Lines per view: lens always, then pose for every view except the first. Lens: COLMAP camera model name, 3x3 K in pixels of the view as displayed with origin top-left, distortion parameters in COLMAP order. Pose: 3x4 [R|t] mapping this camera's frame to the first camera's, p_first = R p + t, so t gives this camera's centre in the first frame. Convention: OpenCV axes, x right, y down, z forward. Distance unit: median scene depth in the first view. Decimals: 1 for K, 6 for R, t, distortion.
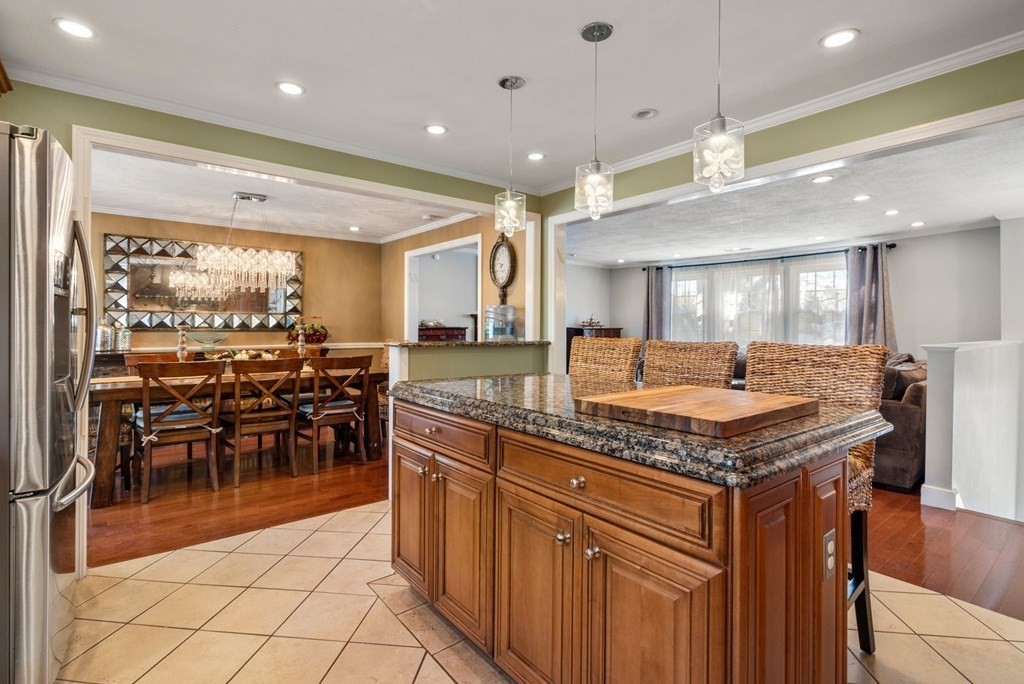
lens RADIAL K [[497.7, 0, 506.0], [0, 497.7, 326.0], [0, 0, 1]] dist [-0.004293, 0.002247]
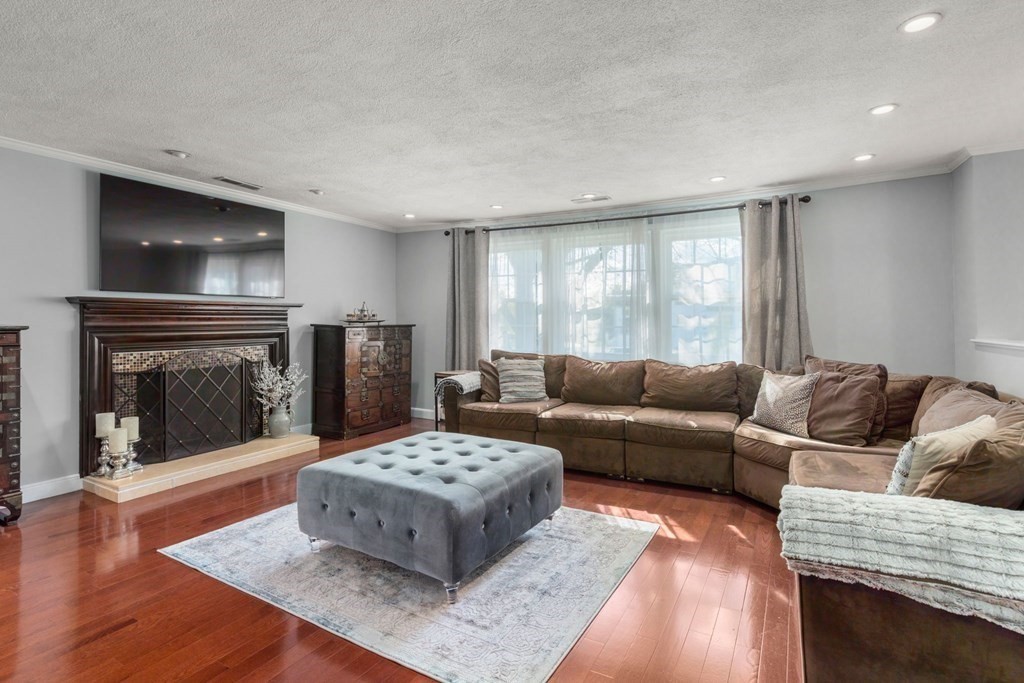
lens RADIAL K [[497.7, 0, 530.5], [0, 497.7, 319.5], [0, 0, 1]] dist [-0.004293, 0.002247]
pose [[0.910036, -0.004663, 0.414502, 0.142402], [0.006711, 0.999971, -0.003486, 0.000819], [-0.414474, 0.005954, 0.910042, 0.486504]]
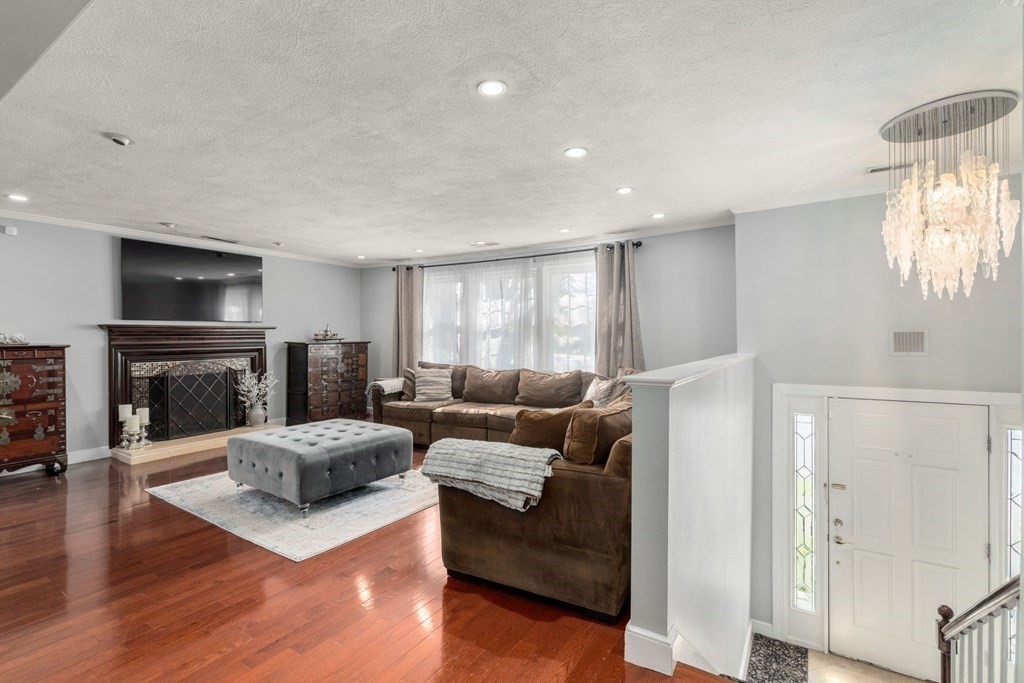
lens RADIAL K [[470.7, 0, 521.0], [0, 470.7, 339.2], [0, 0, 1]] dist [-0.004934, 0.002954]
pose [[0.939321, -0.012128, 0.342824, 0.272815], [0.010304, 0.999921, 0.007142, -0.003993], [-0.342884, -0.003176, 0.939372, 0.270764]]
